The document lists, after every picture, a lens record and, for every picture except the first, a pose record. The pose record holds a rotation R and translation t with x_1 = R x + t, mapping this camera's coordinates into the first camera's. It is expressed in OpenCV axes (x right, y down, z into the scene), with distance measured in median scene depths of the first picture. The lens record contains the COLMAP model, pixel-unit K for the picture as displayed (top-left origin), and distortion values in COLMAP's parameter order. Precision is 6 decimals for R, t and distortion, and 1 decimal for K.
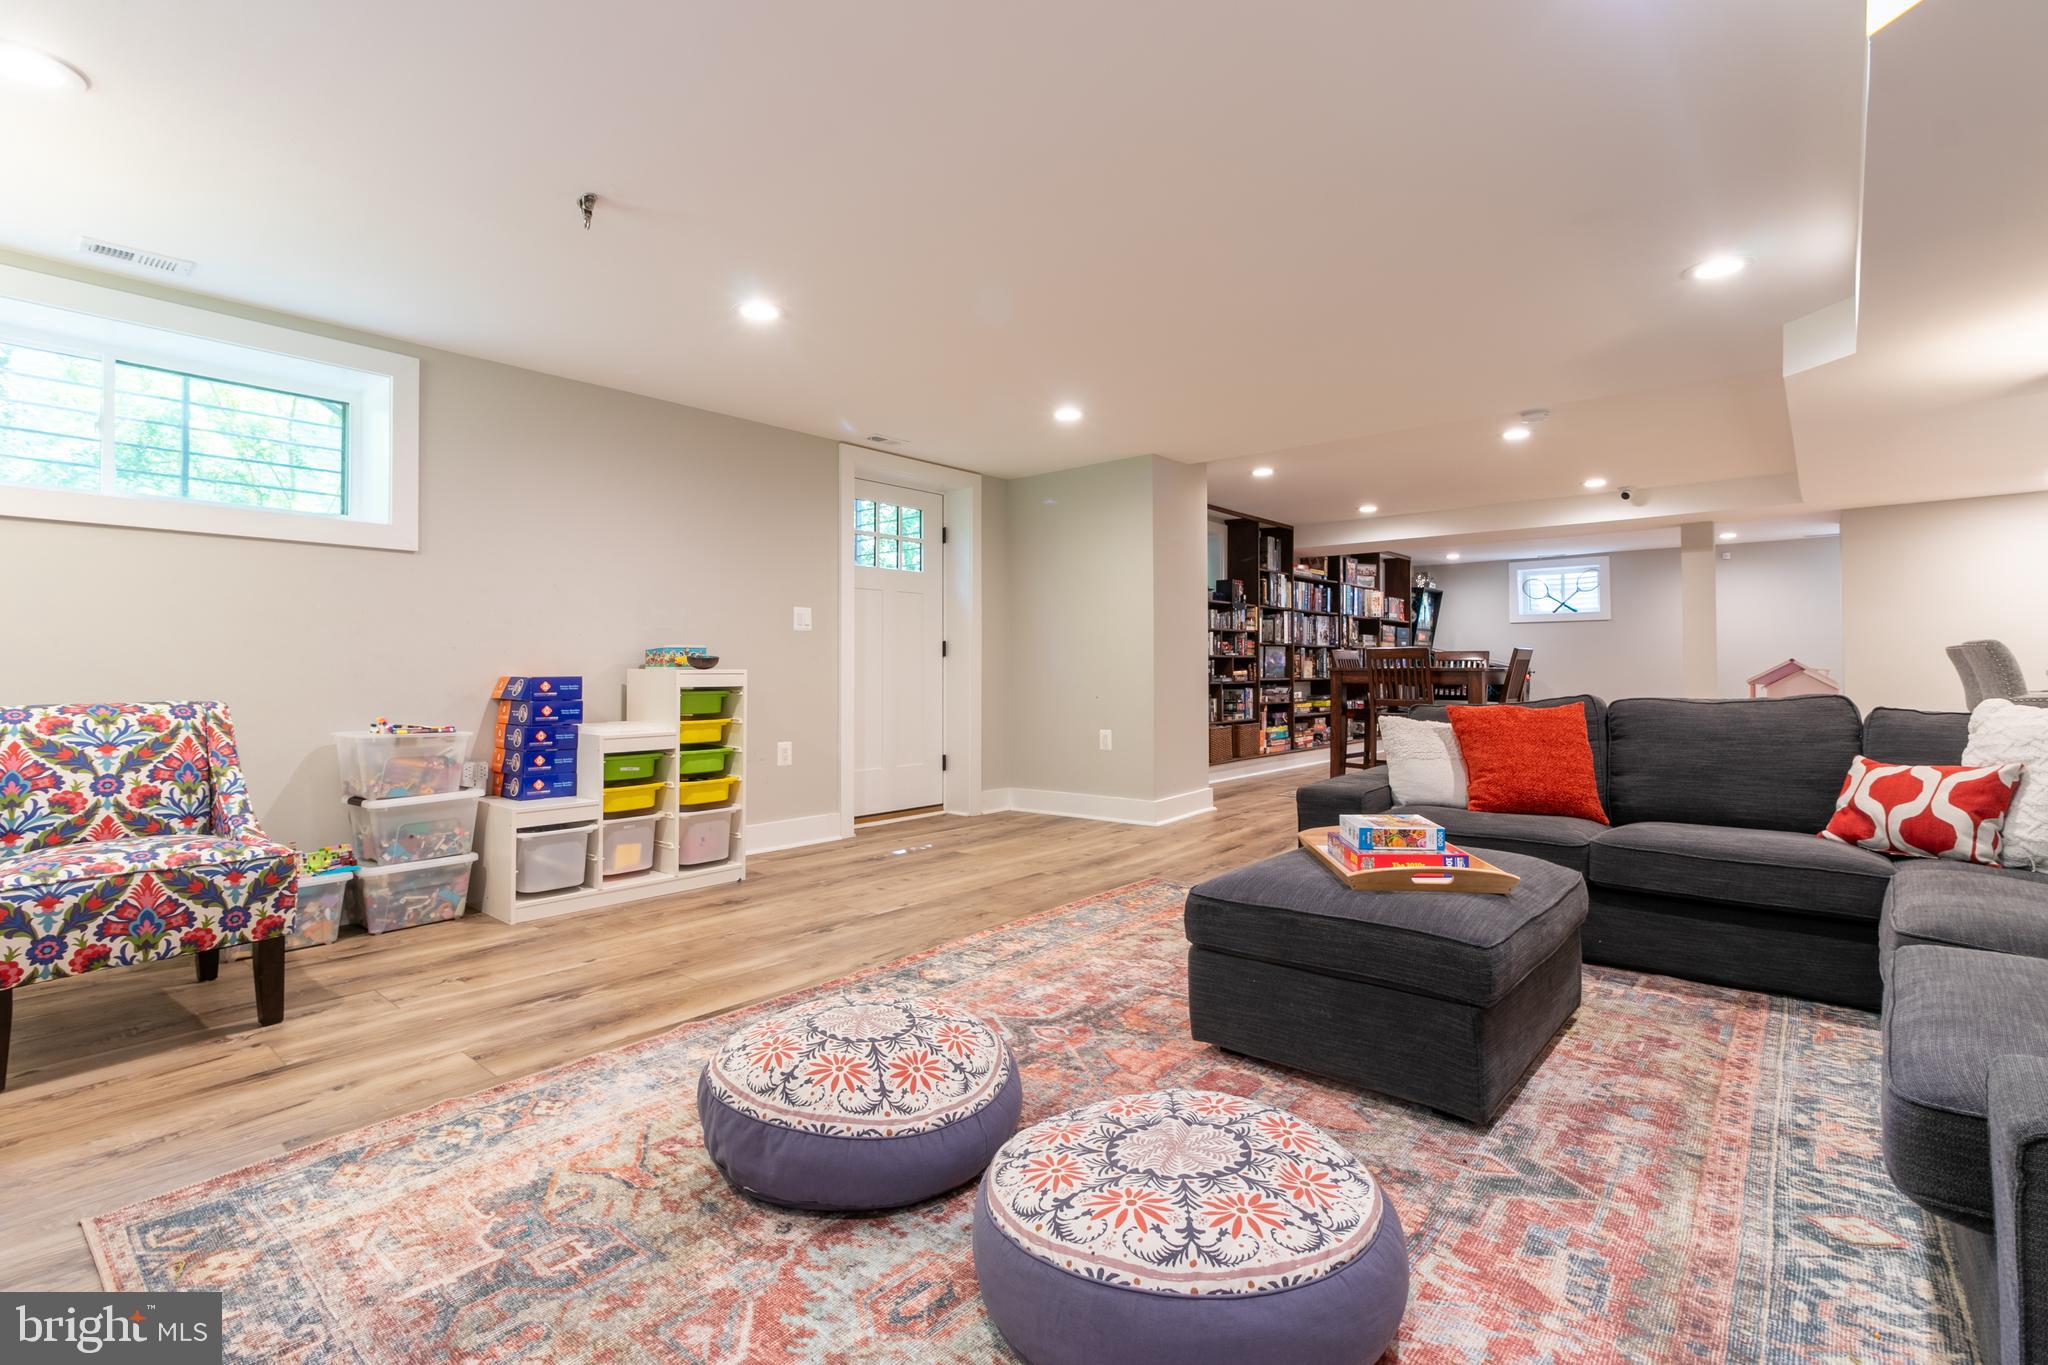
lens RADIAL K [[945.4, 0, 1017.6], [0, 945.4, 660.2], [0, 0, 1]] dist [0.001837, 0.001007]
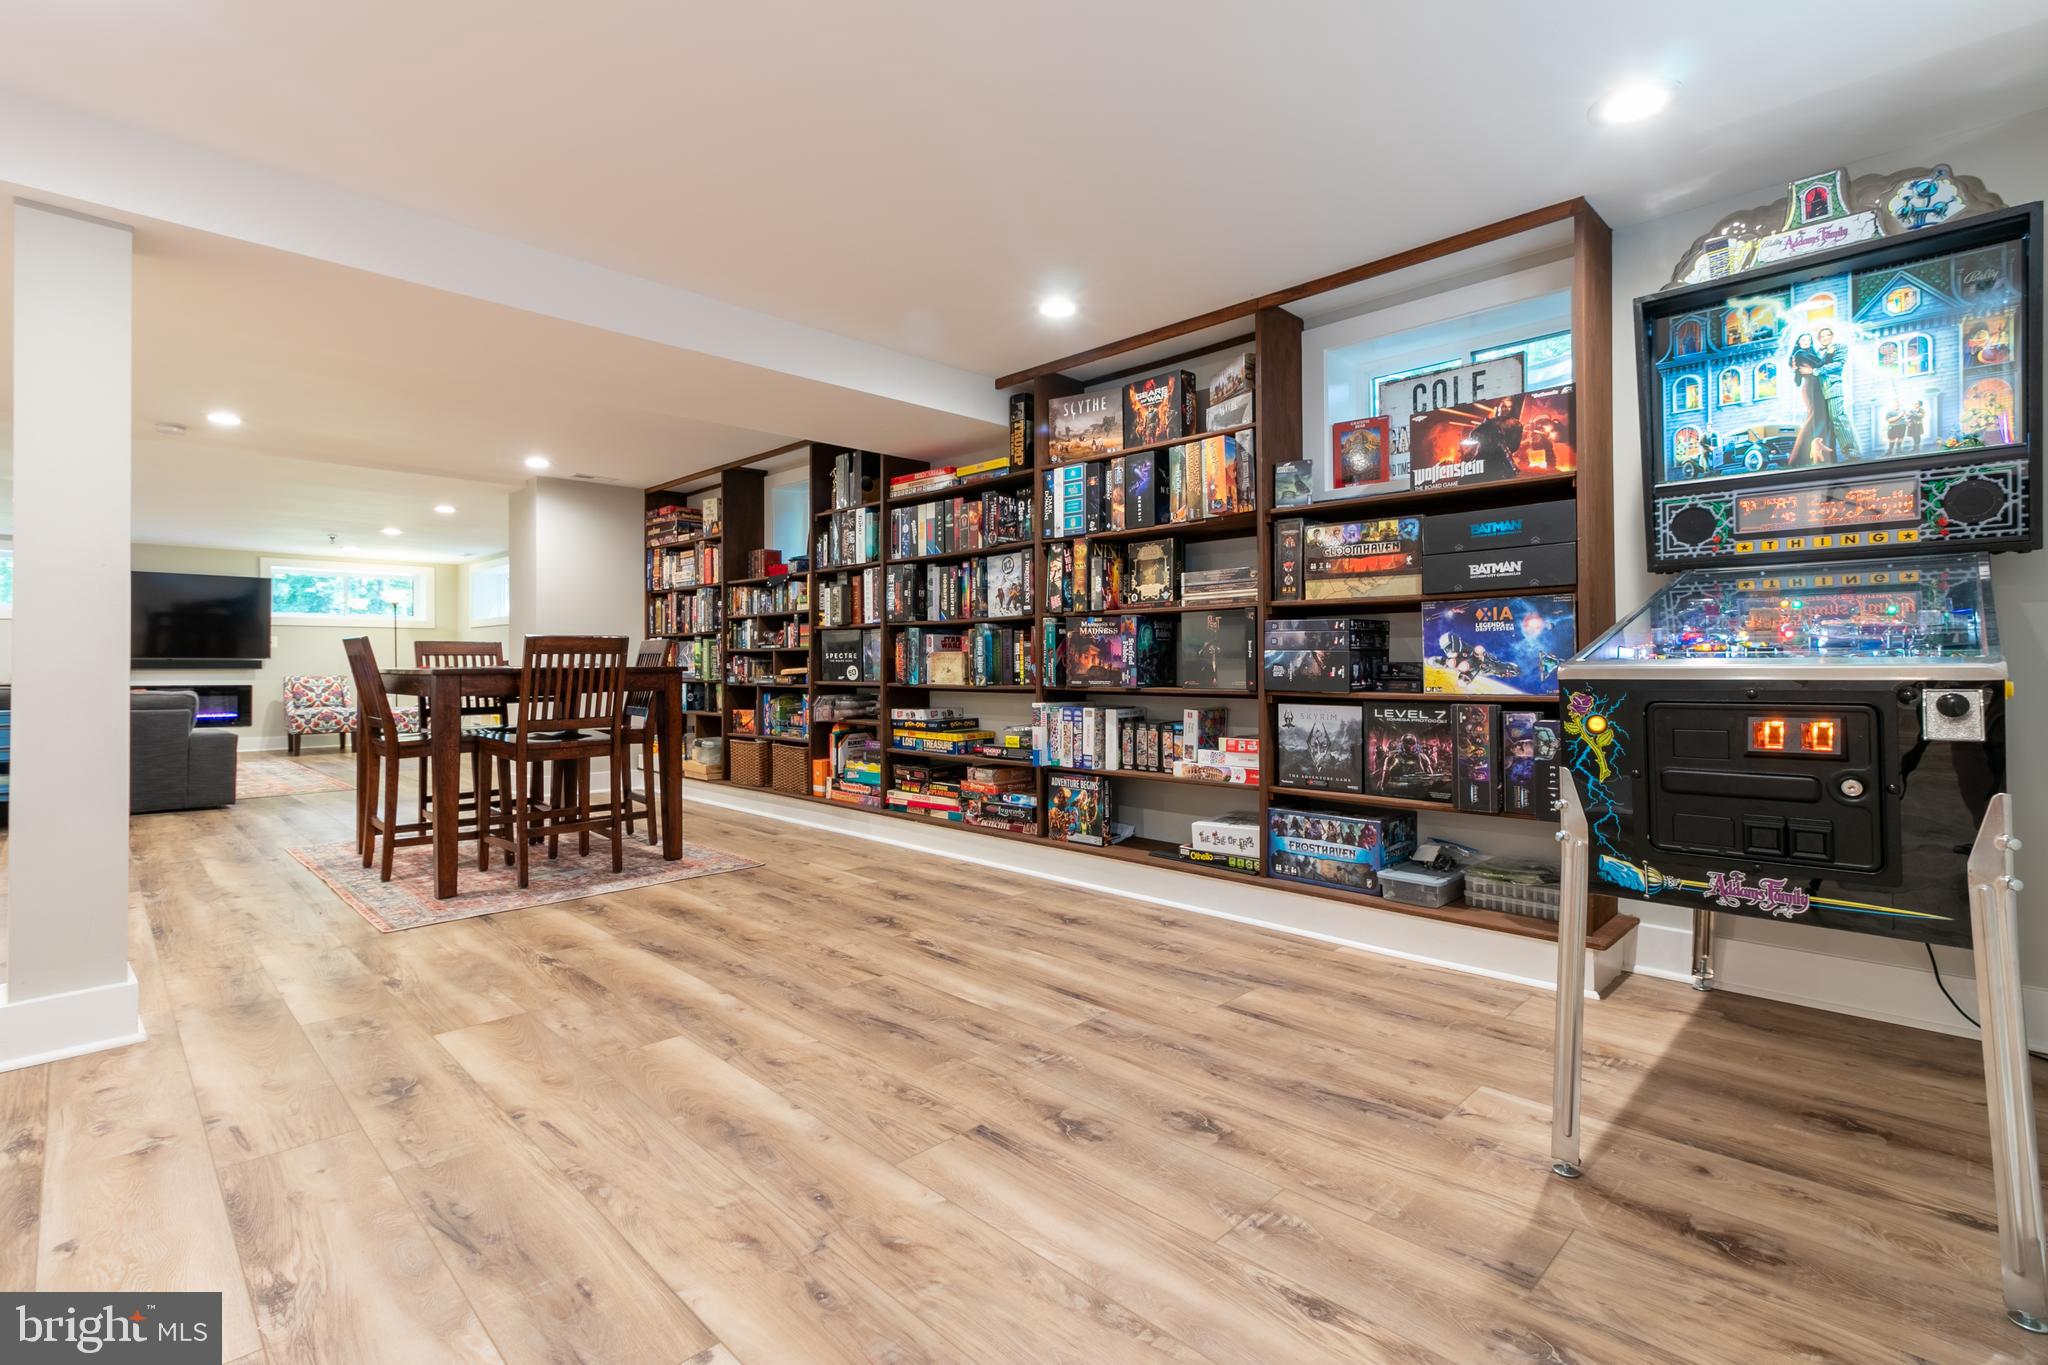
lens RADIAL K [[945.4, 0, 1017.6], [0, 945.4, 660.2], [0, 0, 1]] dist [0.001837, 0.001007]
pose [[-0.065592, -0.000579, -0.997846, 2.858444], [0.014951, 0.999887, -0.001563, 0.023592], [0.997734, -0.015021, -0.065576, 3.739711]]
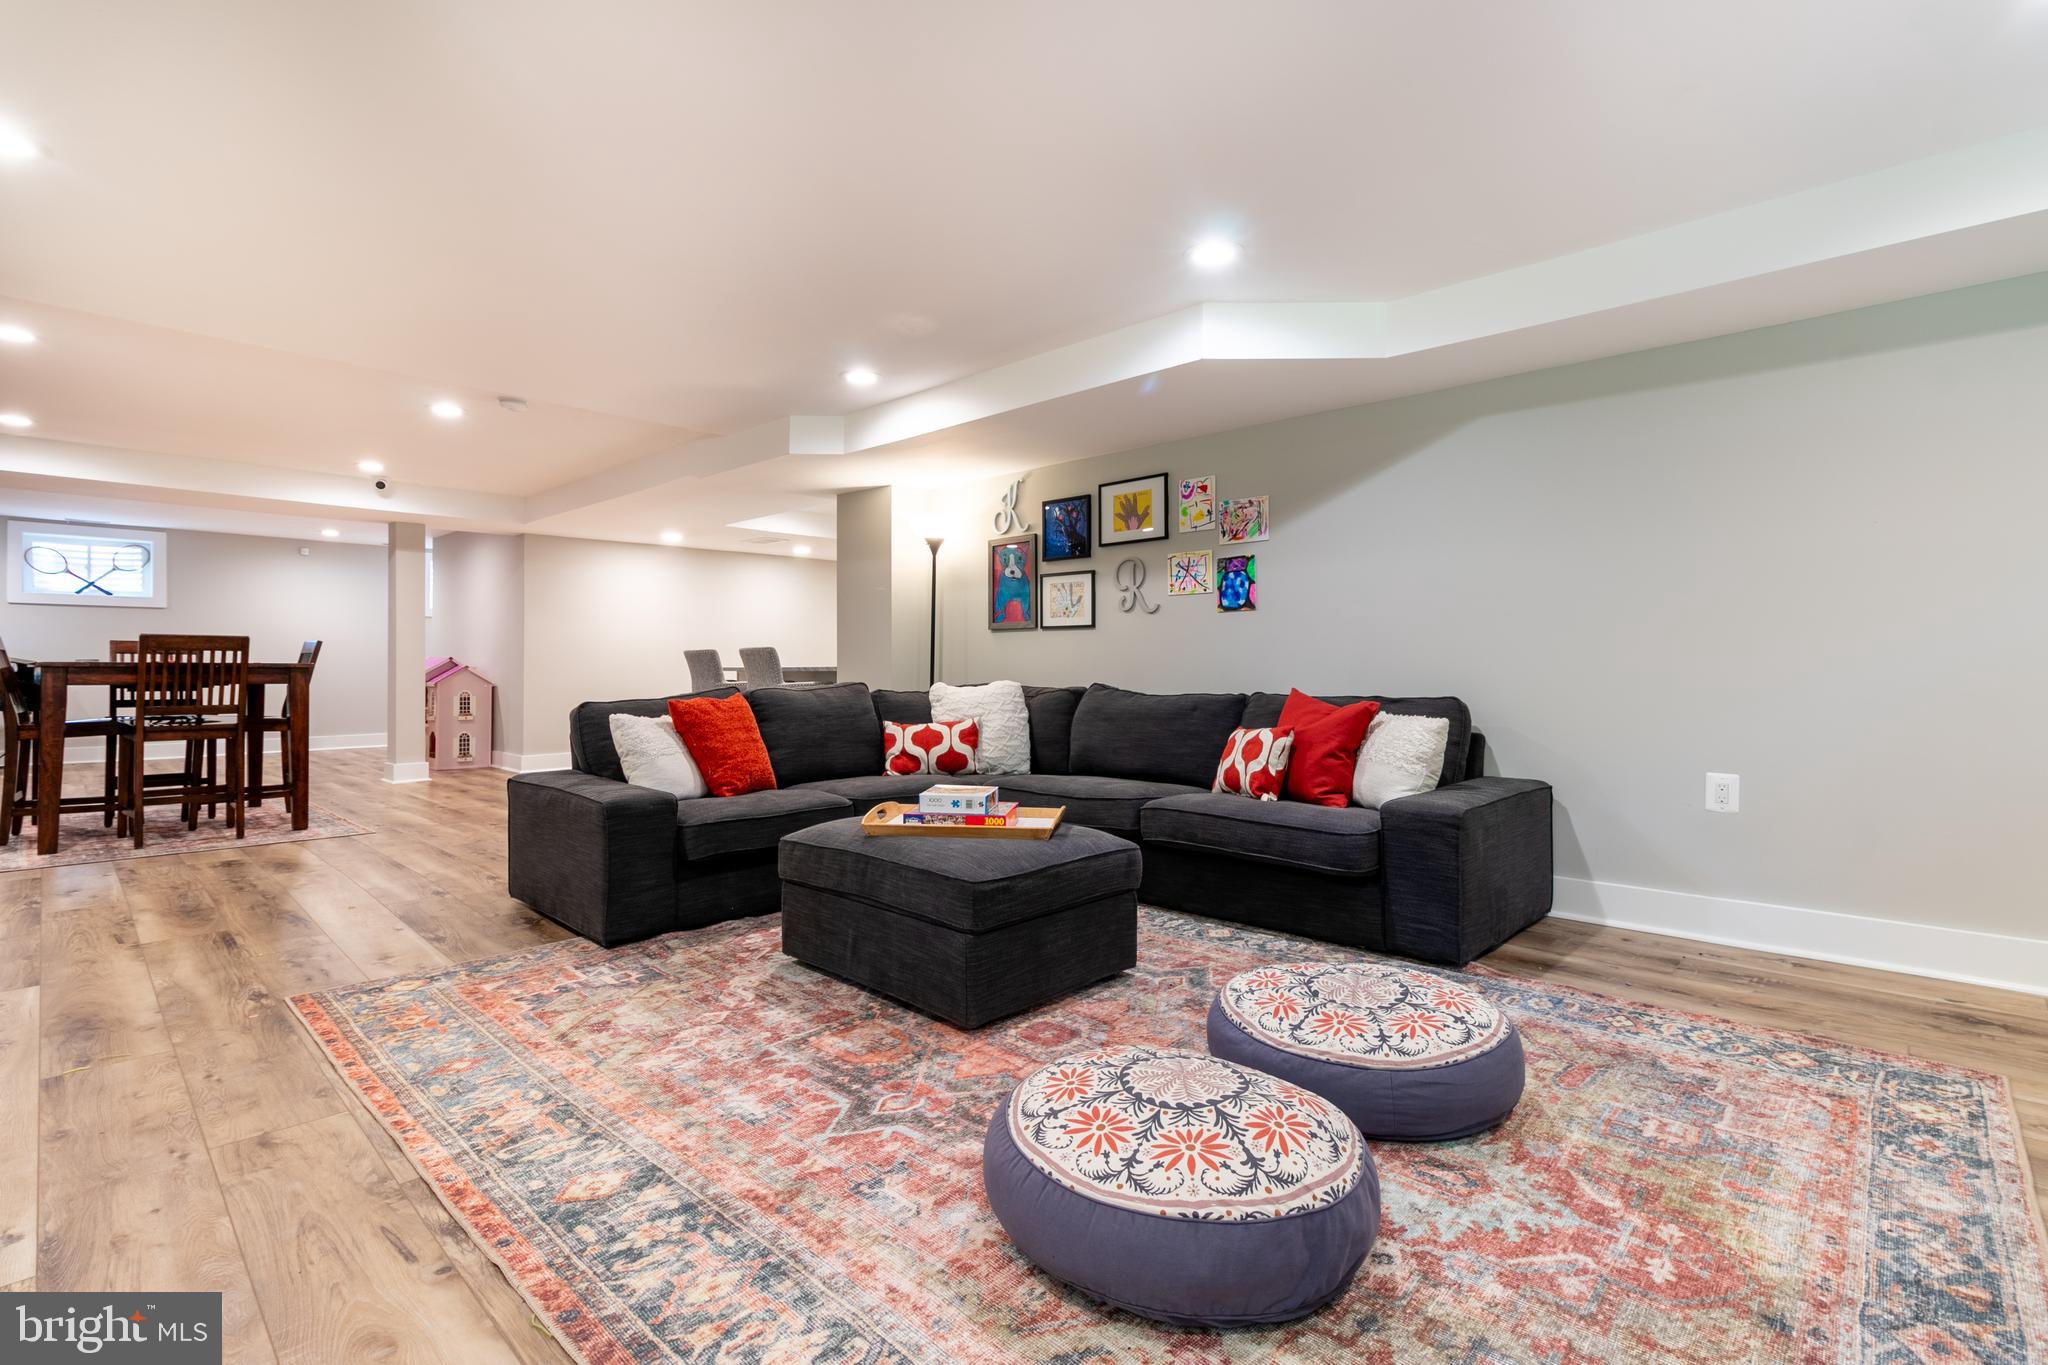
lens RADIAL K [[945.4, 0, 1017.6], [0, 945.4, 660.2], [0, 0, 1]] dist [0.001837, 0.001007]
pose [[0.057226, 0.009176, 0.998319, -0.729079], [-0.010042, 0.999912, -0.008615, 0.014849], [-0.998311, -0.009532, 0.057313, 0.795242]]
